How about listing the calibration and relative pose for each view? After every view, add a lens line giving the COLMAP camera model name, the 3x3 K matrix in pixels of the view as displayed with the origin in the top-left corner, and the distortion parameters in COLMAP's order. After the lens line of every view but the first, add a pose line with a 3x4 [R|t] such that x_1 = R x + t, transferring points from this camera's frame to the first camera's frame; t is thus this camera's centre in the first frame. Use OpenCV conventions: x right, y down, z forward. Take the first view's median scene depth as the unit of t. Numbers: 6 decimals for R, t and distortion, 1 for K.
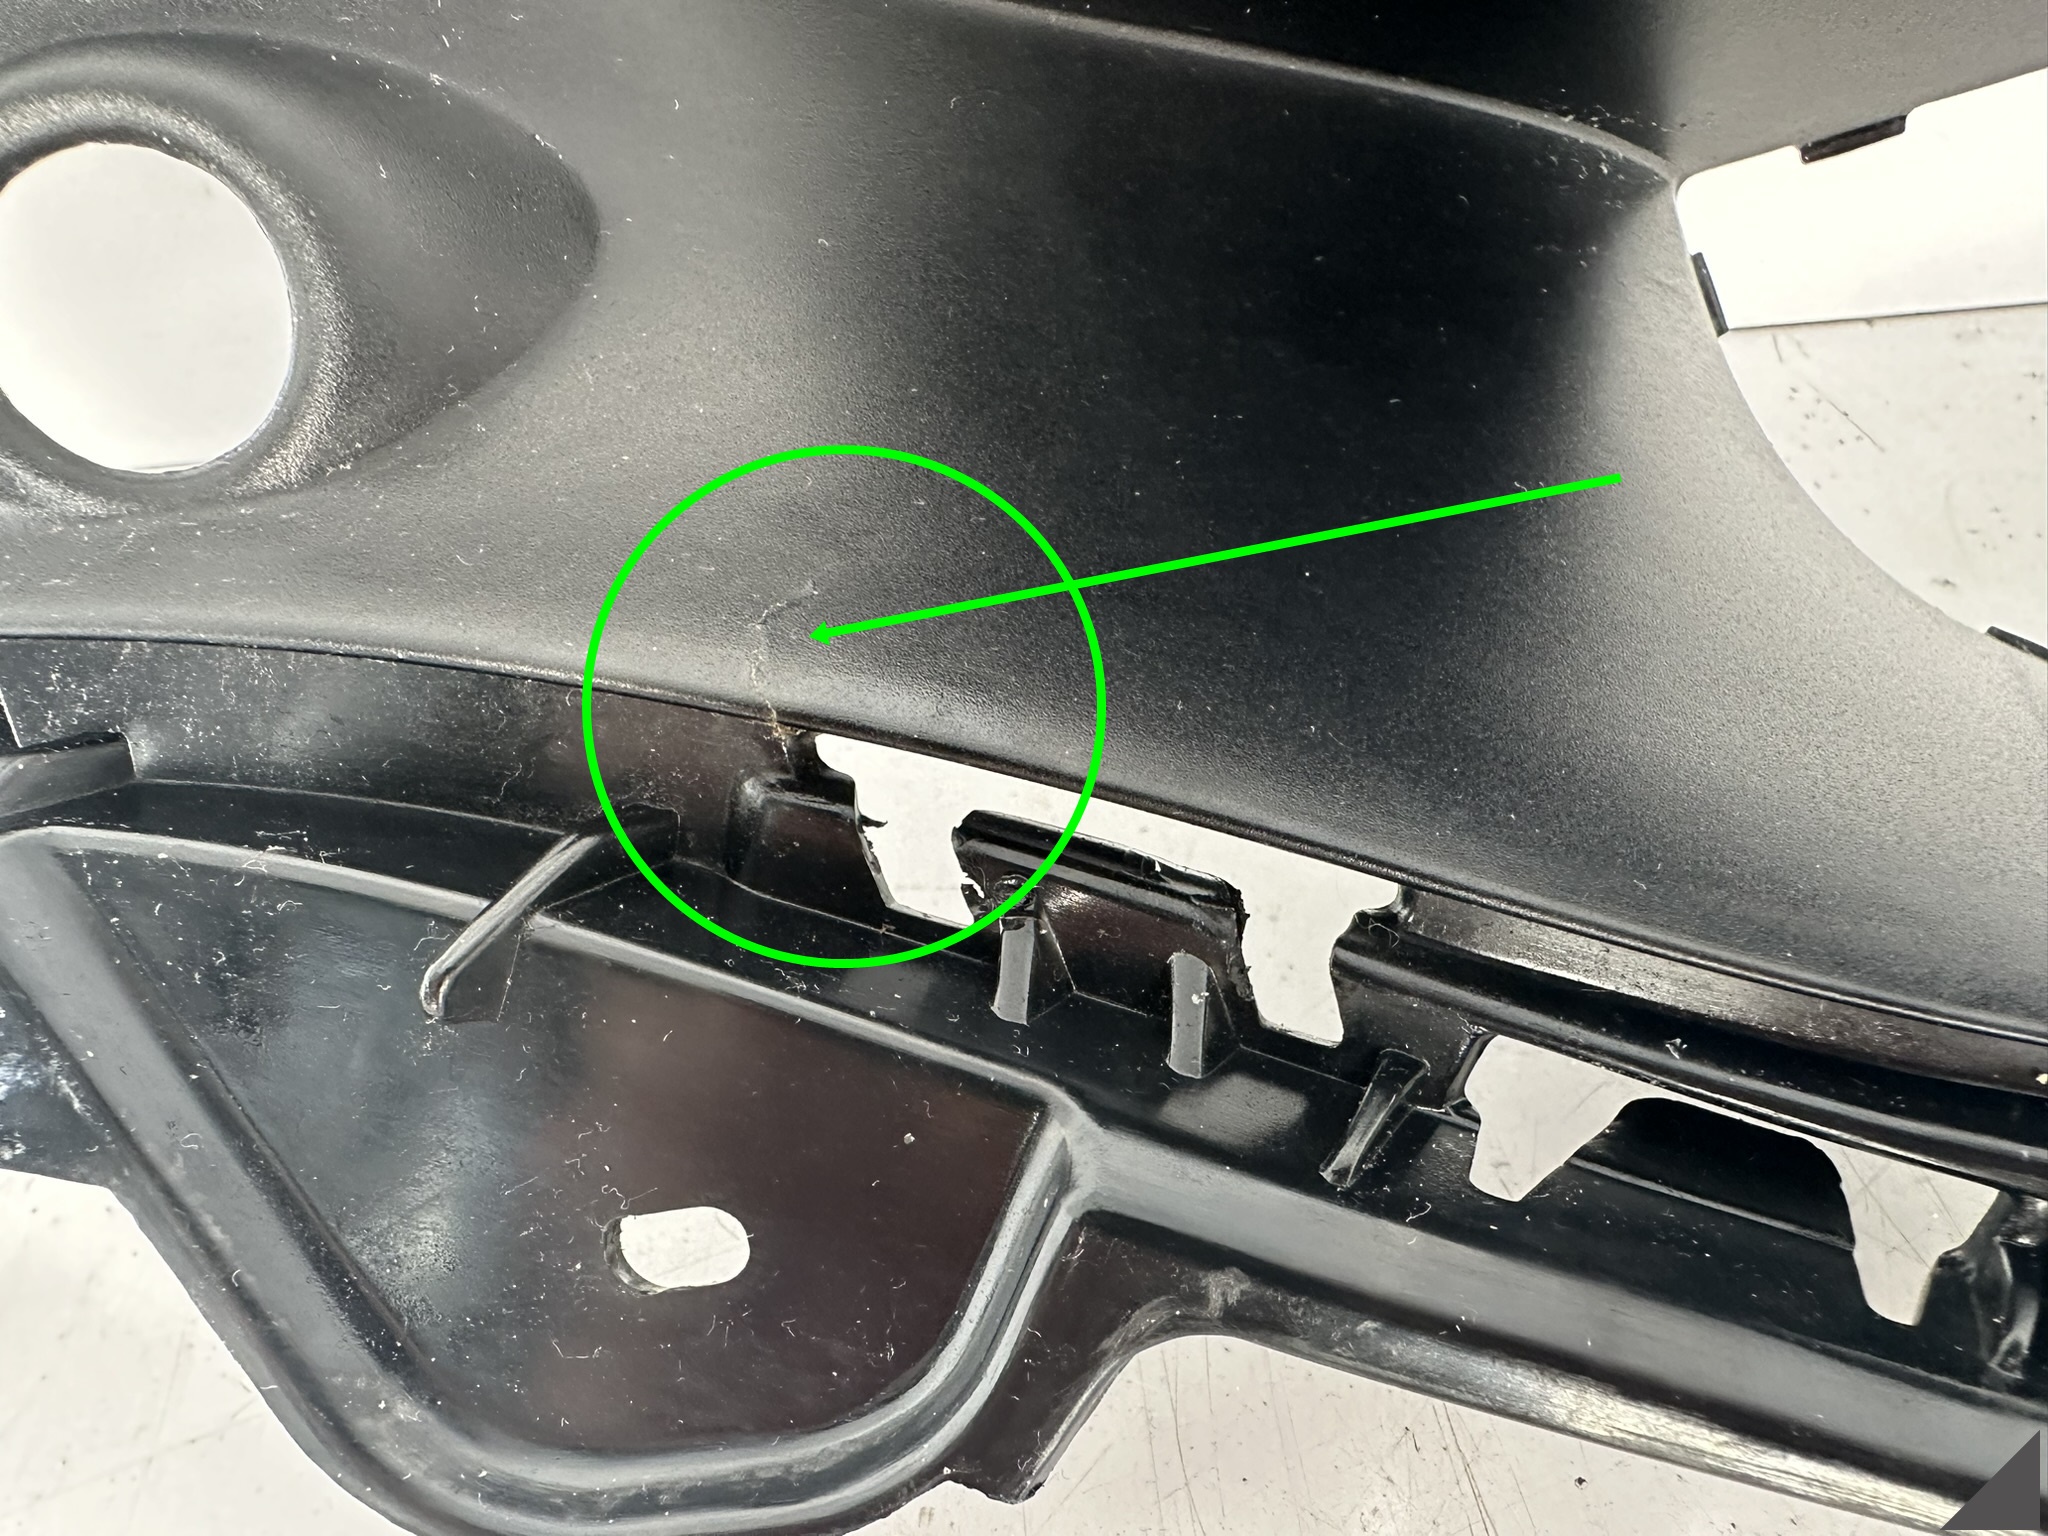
lens RADIAL K [[1491.7, 0, 926.3], [0, 1491.7, 767.9], [0, 0, 1]] dist [-0.028515, 0.005335]
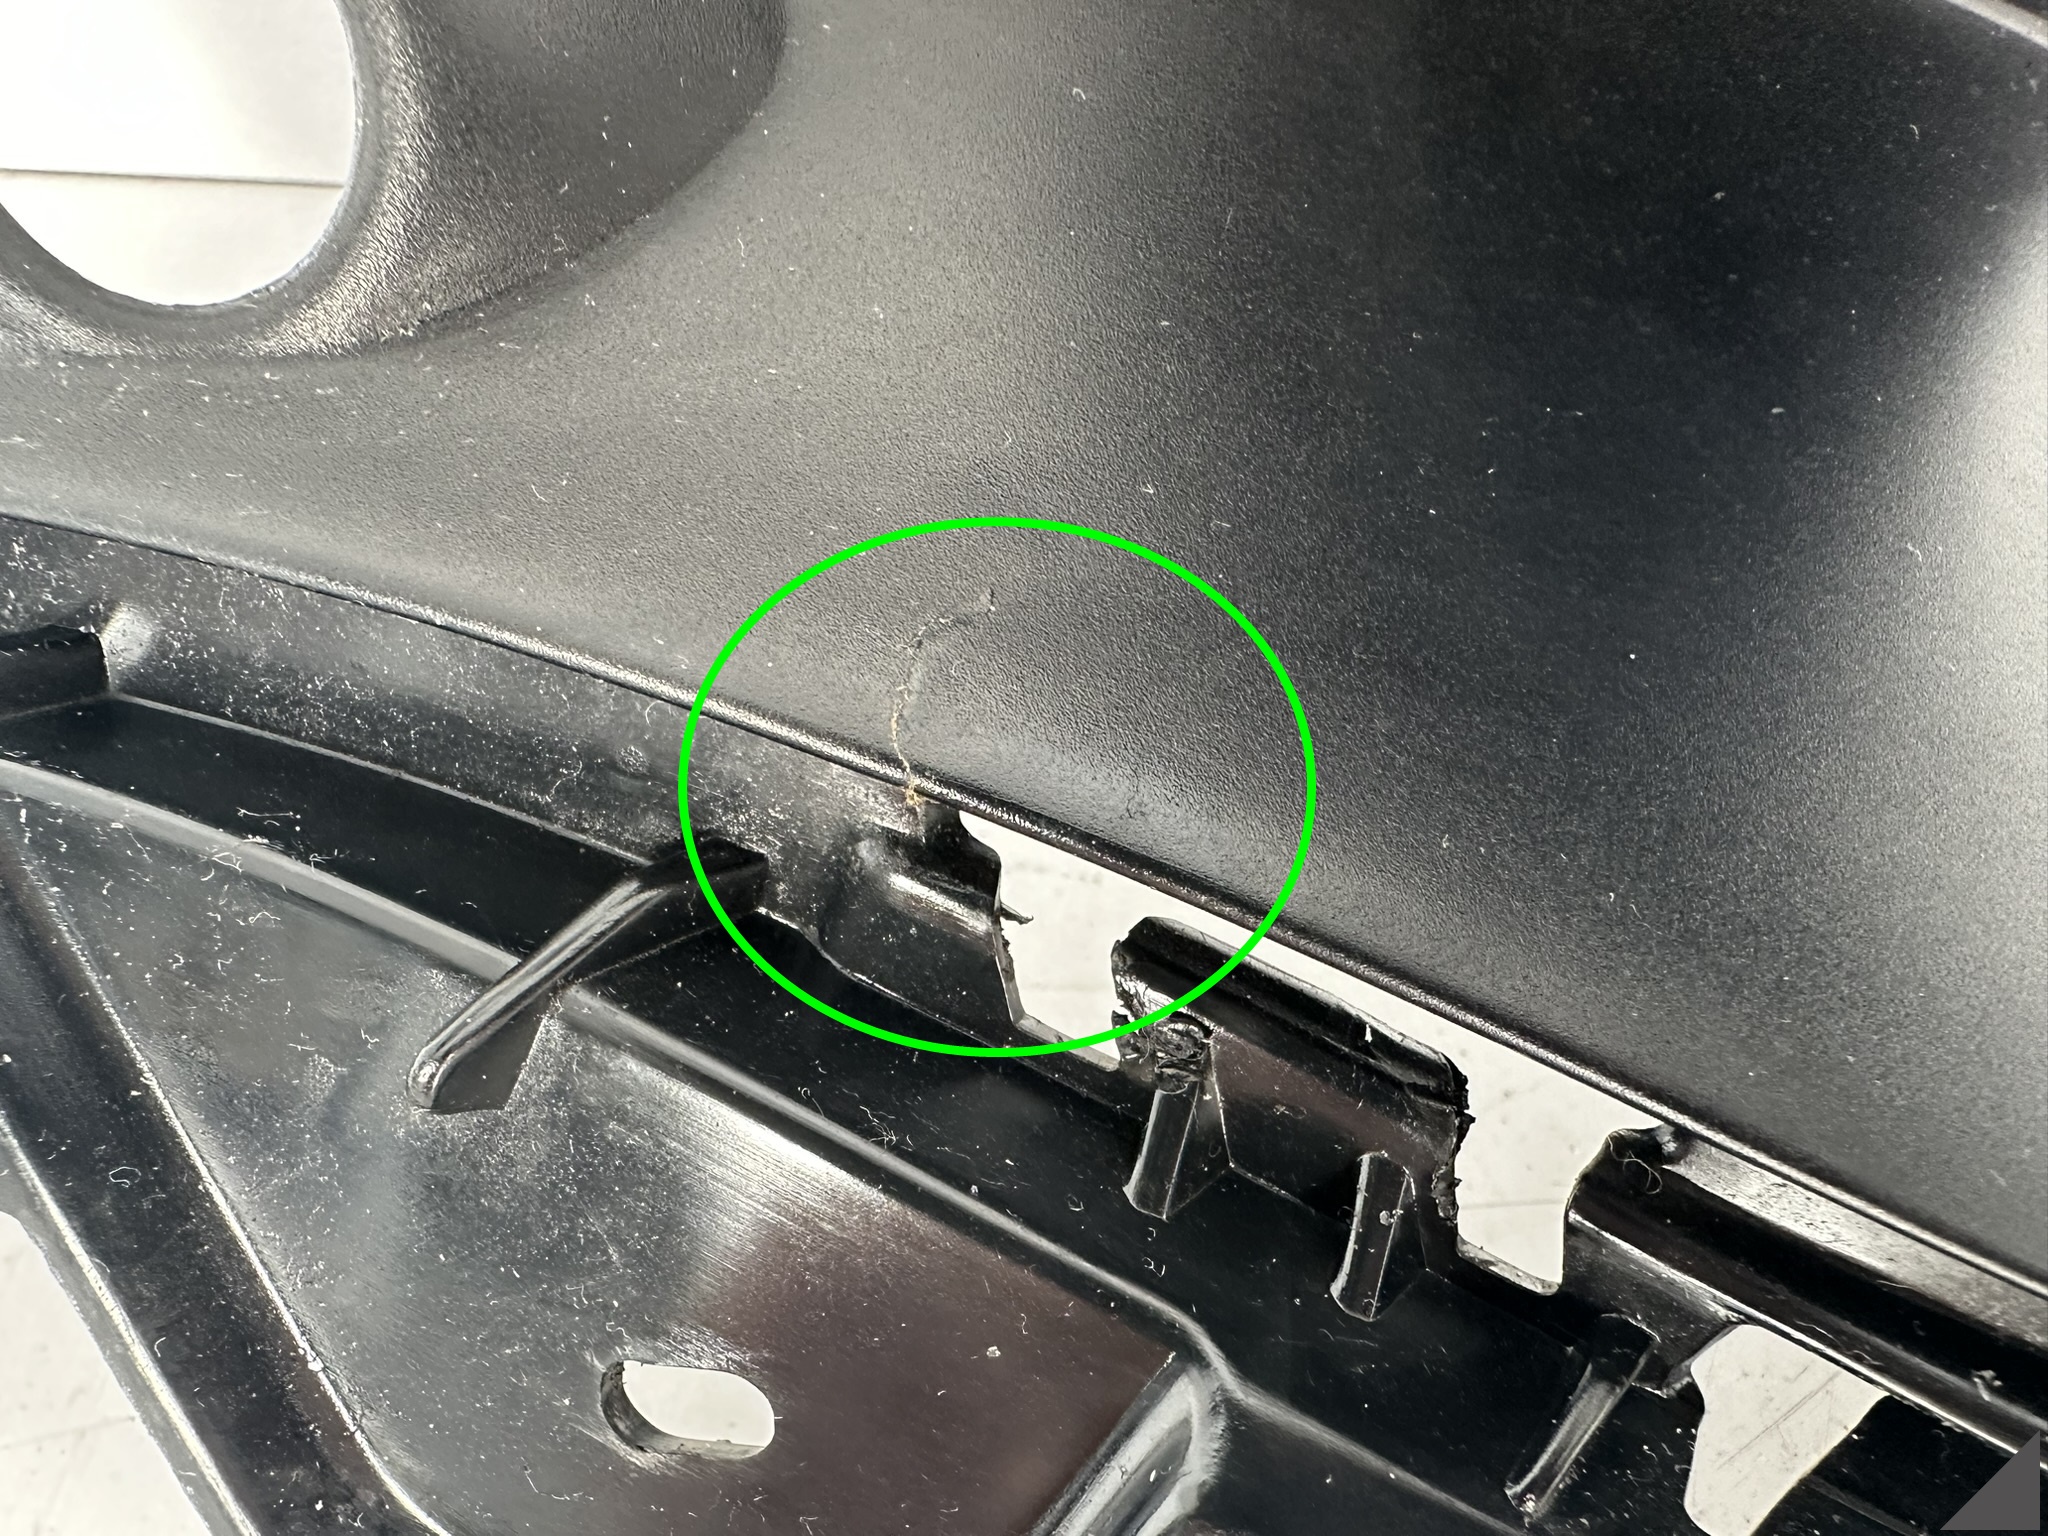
lens RADIAL K [[1491.7, 0, 926.3], [0, 1491.7, 767.9], [0, 0, 1]] dist [-0.028515, 0.005335]
pose [[0.983165, 0.175150, -0.052051, -0.053987], [-0.164342, 0.972151, 0.167073, -0.159051], [0.079865, -0.155706, 0.984570, 0.246687]]
